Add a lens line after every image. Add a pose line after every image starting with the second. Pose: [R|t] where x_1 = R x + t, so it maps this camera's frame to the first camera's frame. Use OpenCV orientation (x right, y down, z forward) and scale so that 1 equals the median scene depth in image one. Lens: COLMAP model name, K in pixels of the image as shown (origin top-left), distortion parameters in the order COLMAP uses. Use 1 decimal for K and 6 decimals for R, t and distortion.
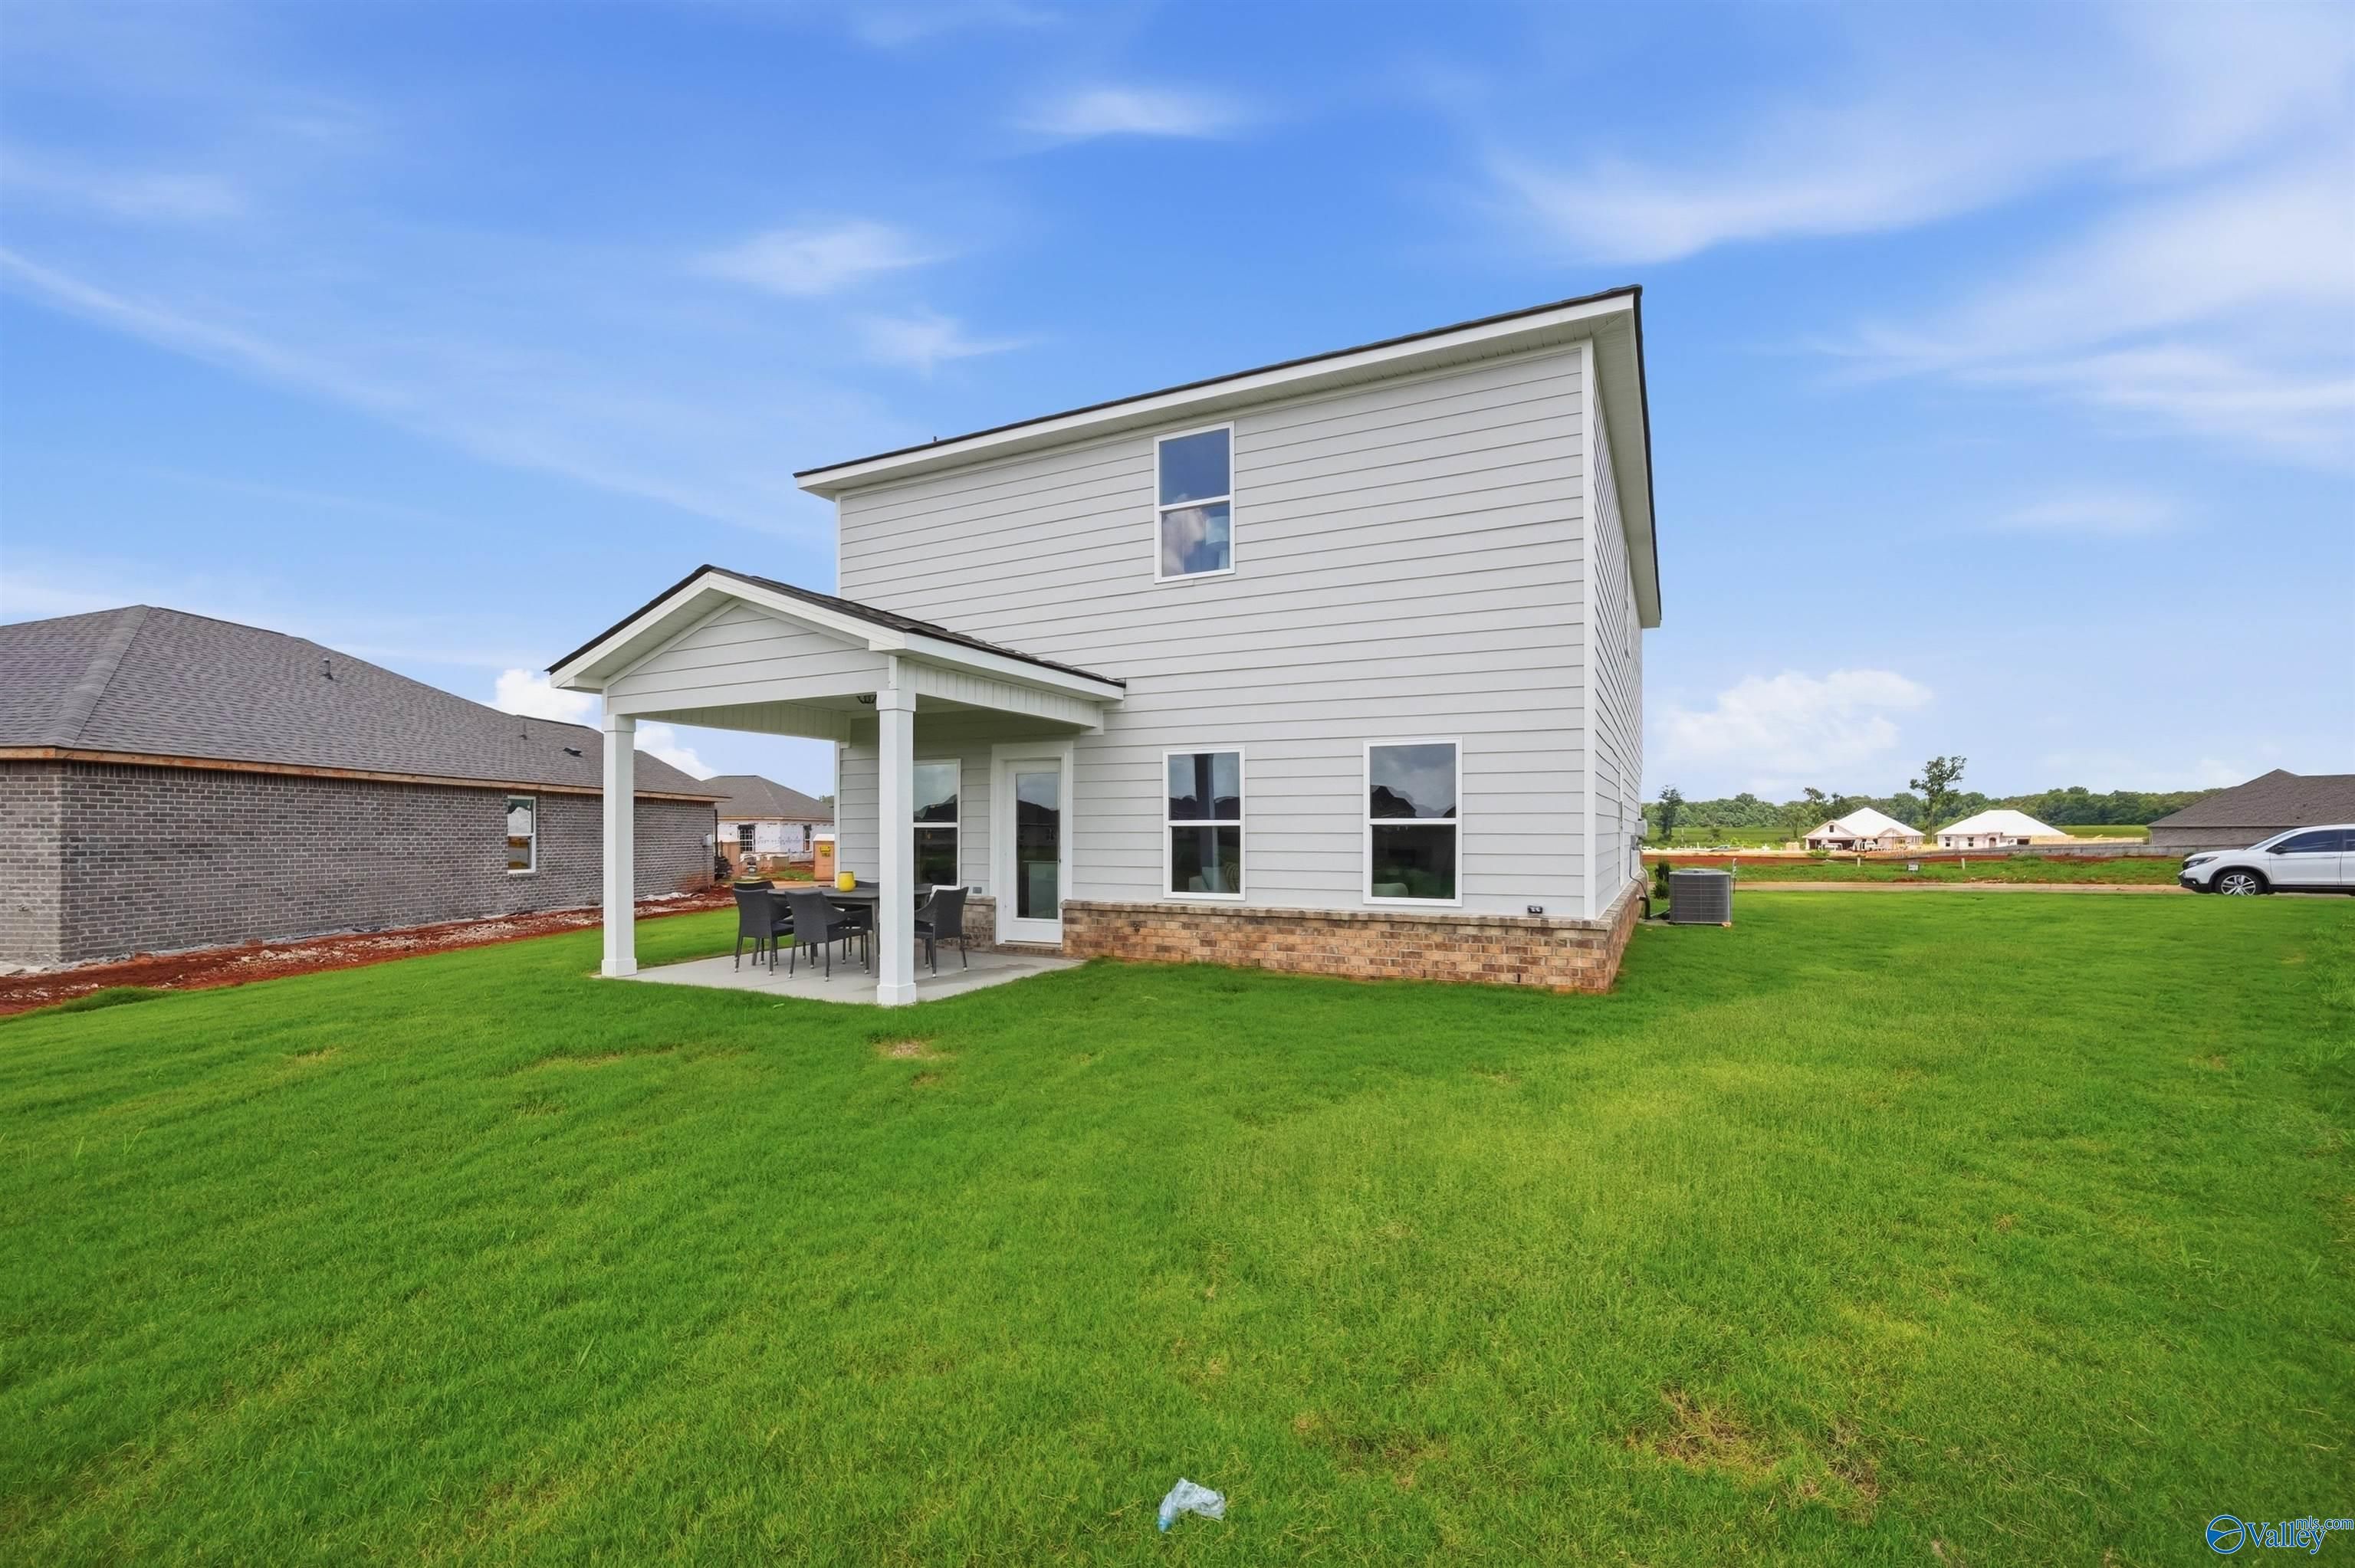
lens RADIAL K [[1047.1, 0, 1167.7], [0, 1047.1, 835.5], [0, 0, 1]] dist [-0.009897, 0.000017]
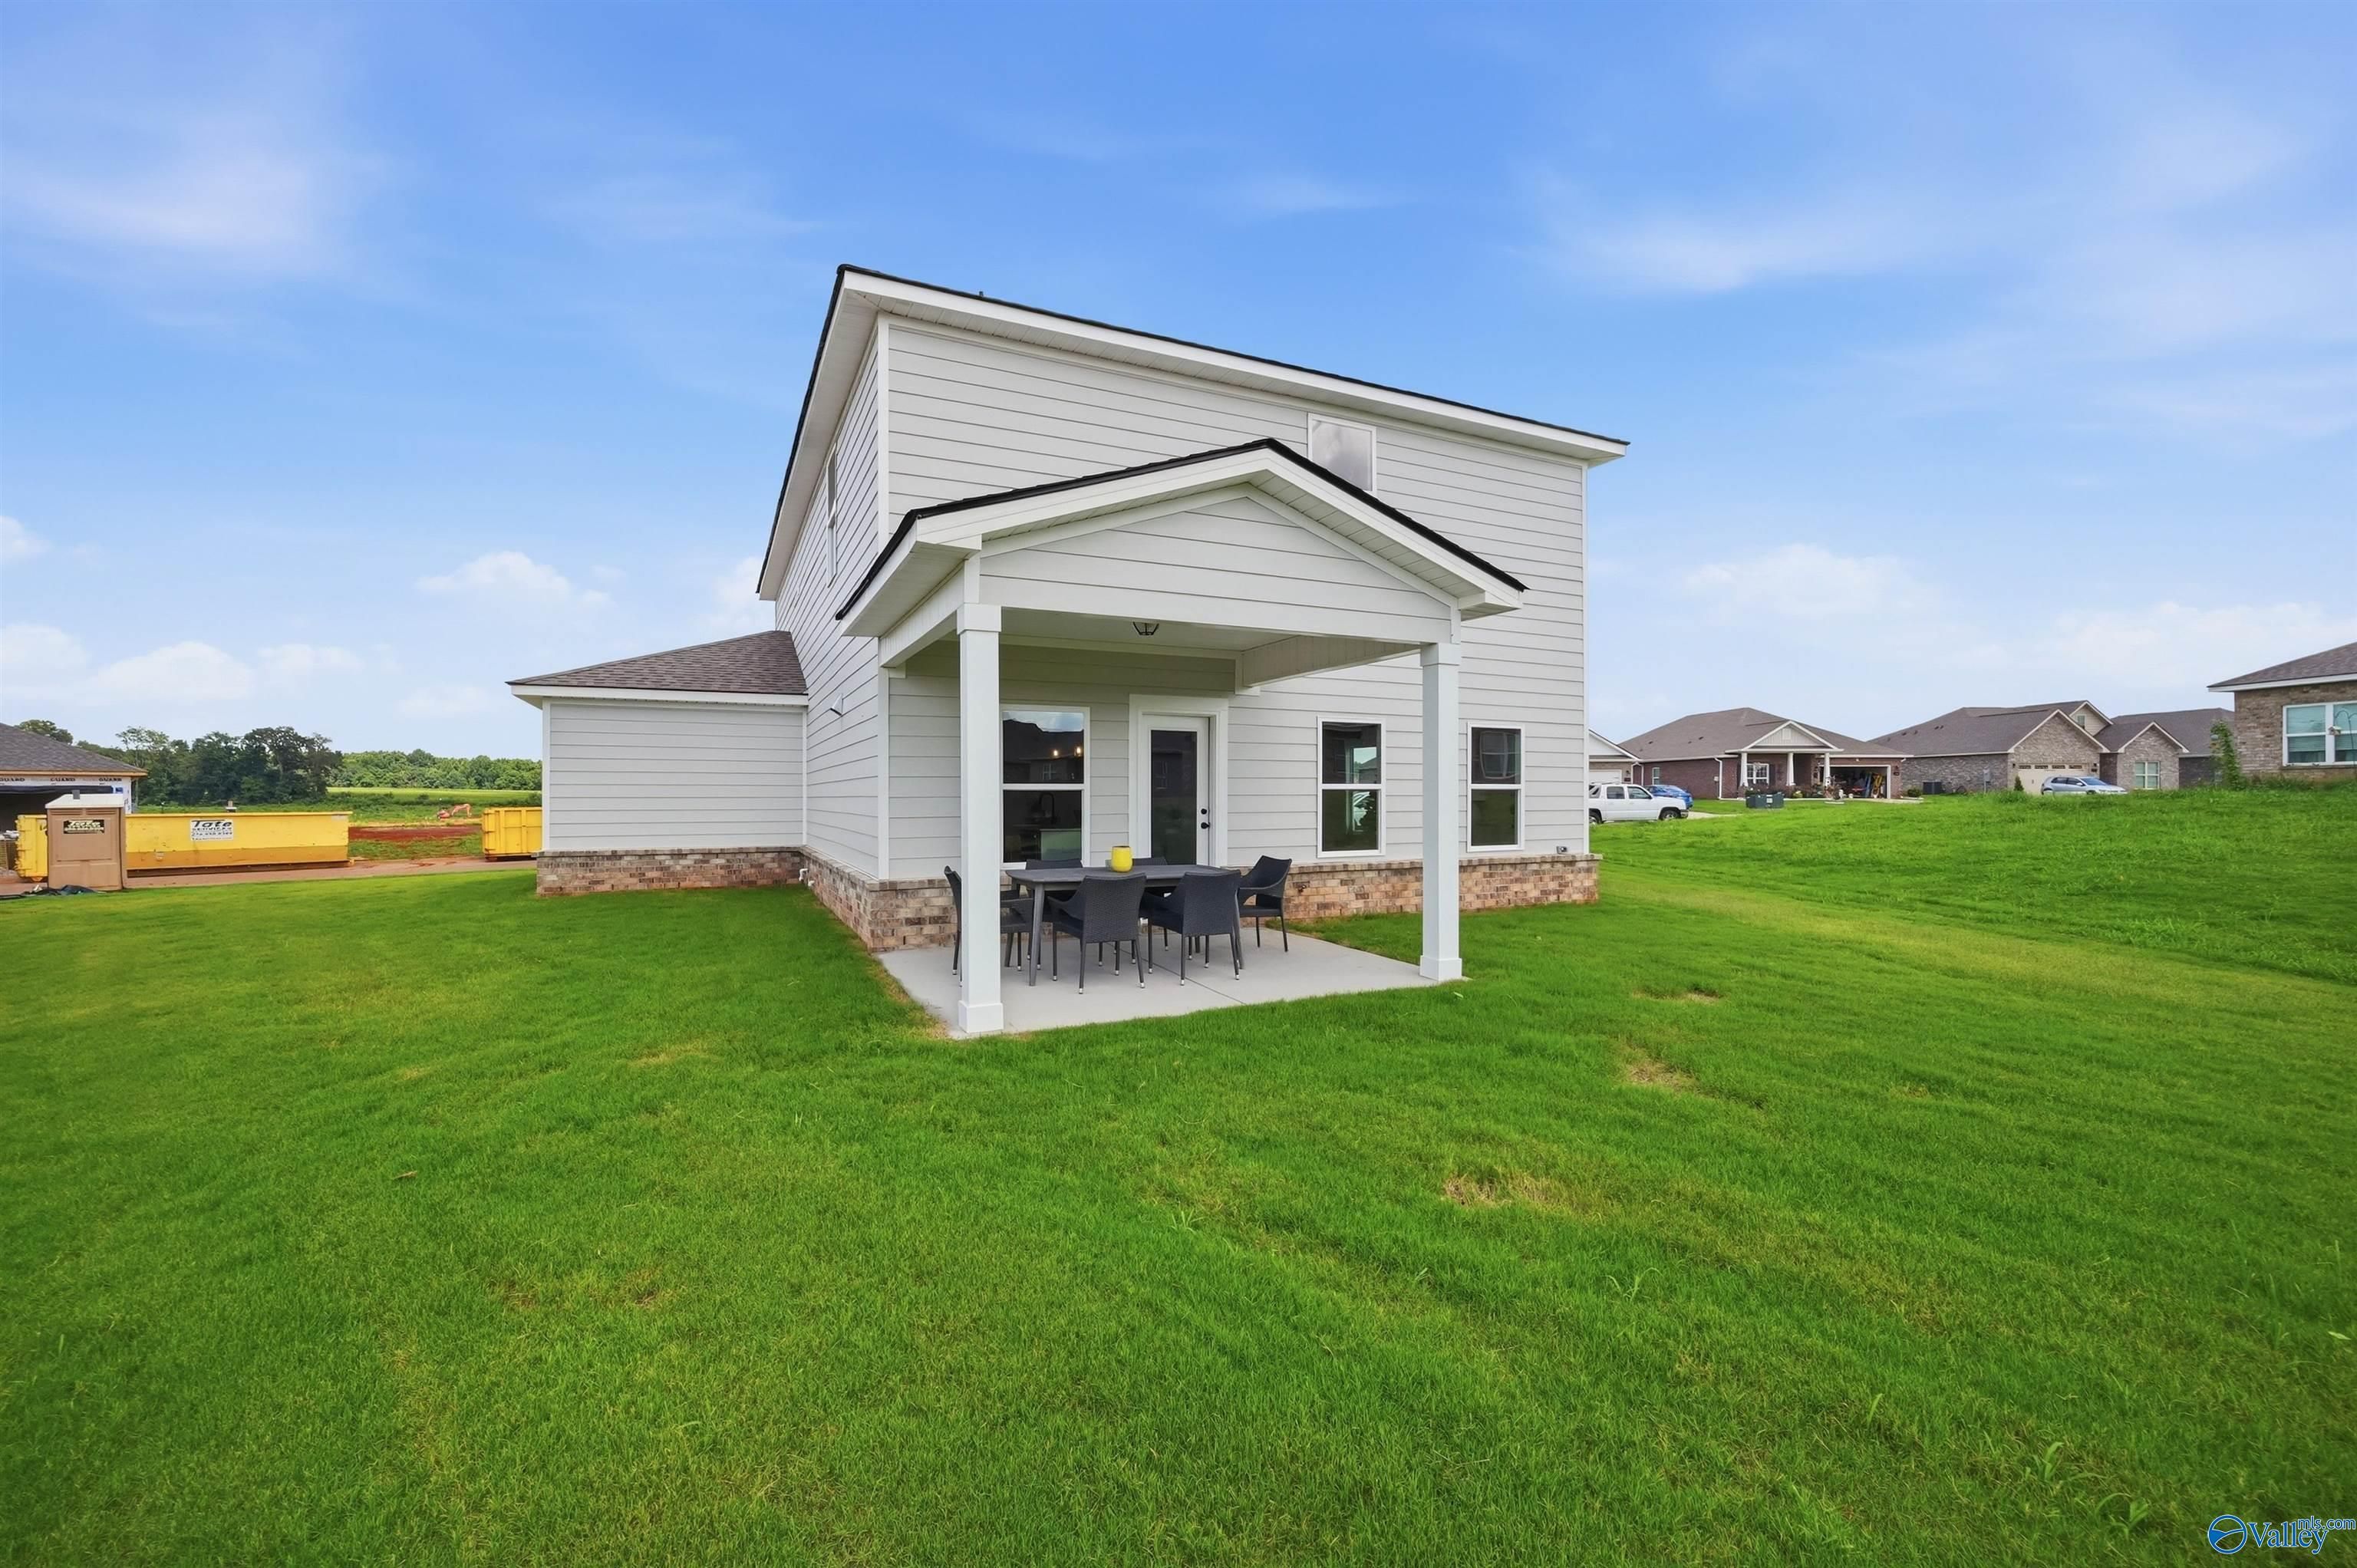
lens RADIAL K [[985.2, 0, 1185.7], [0, 985.2, 802.2], [0, 0, 1]] dist [-0.008313, 0.000081]
pose [[0.586061, -0.006297, 0.810243, -0.924253], [0.003505, 0.999980, 0.005236, -0.001666], [-0.810260, -0.000229, 0.586071, 0.557672]]
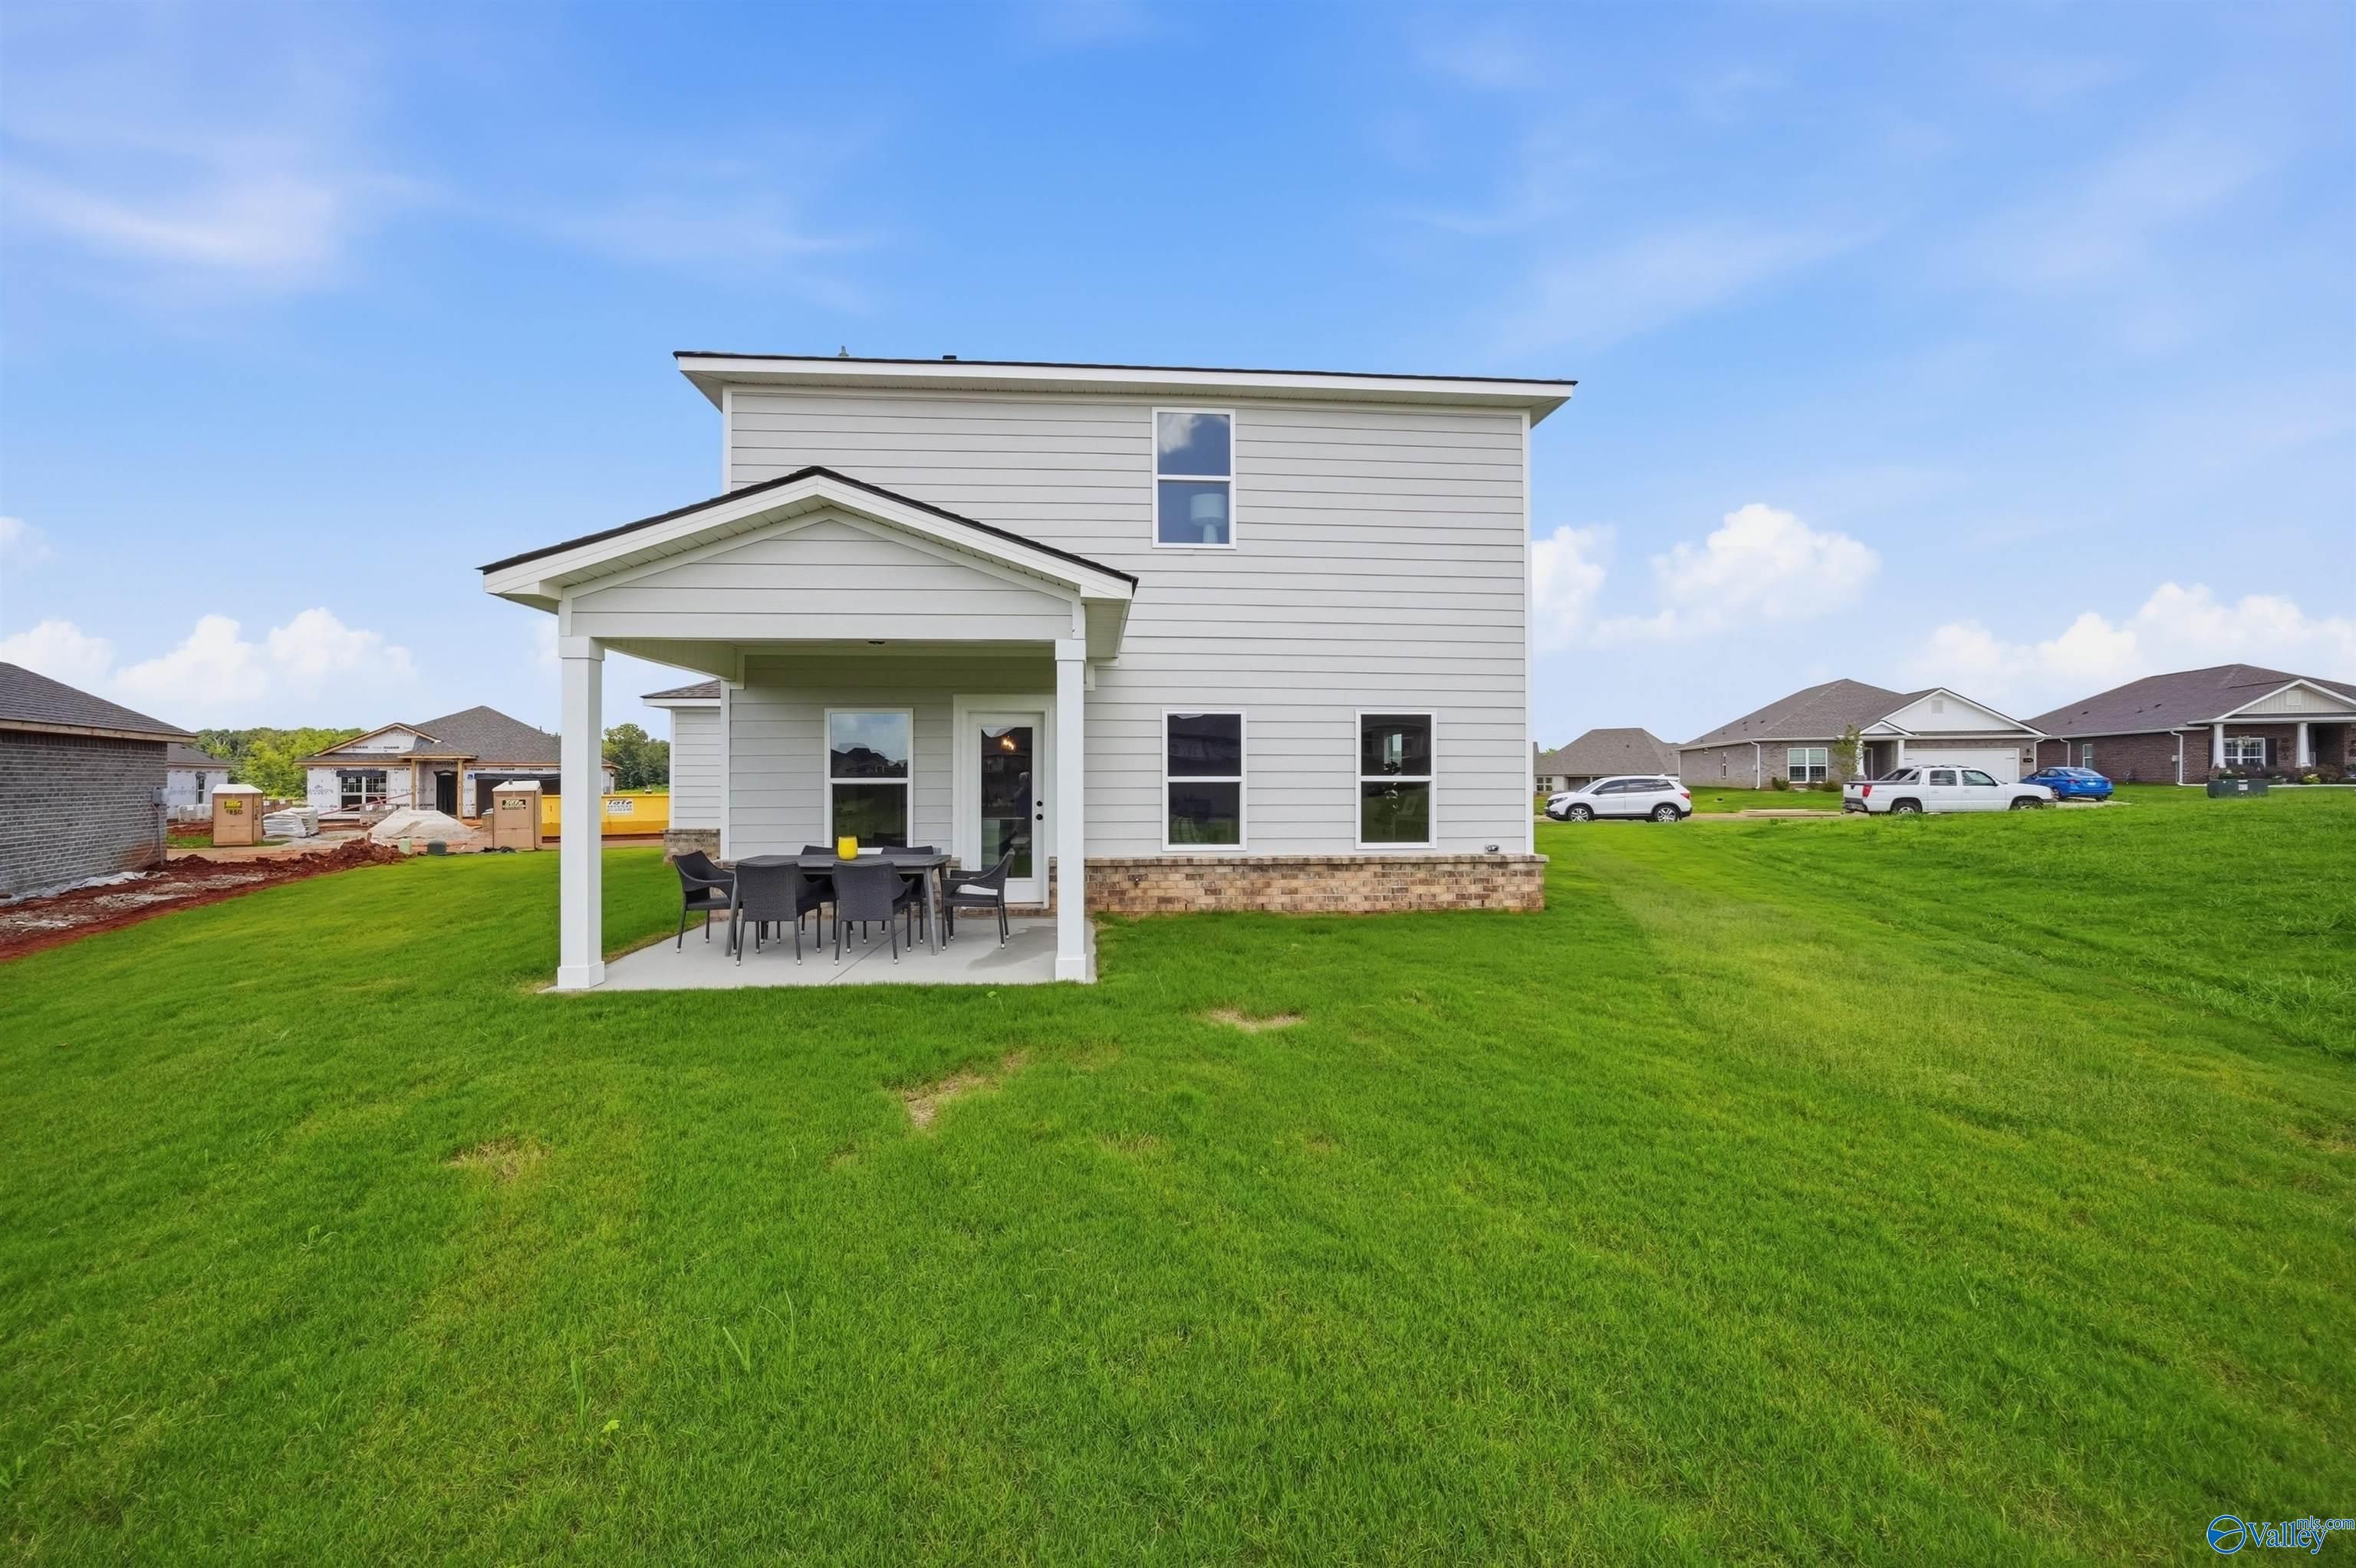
lens RADIAL K [[978.3, 0, 1168.1], [0, 978.3, 774.4], [0, 0, 1]] dist [-0.024557, 0.006436]
pose [[0.844954, 0.001195, 0.534838, -0.544513], [0.002995, 0.999971, -0.006966, -0.010316], [-0.534831, 0.007488, 0.844926, 0.186016]]
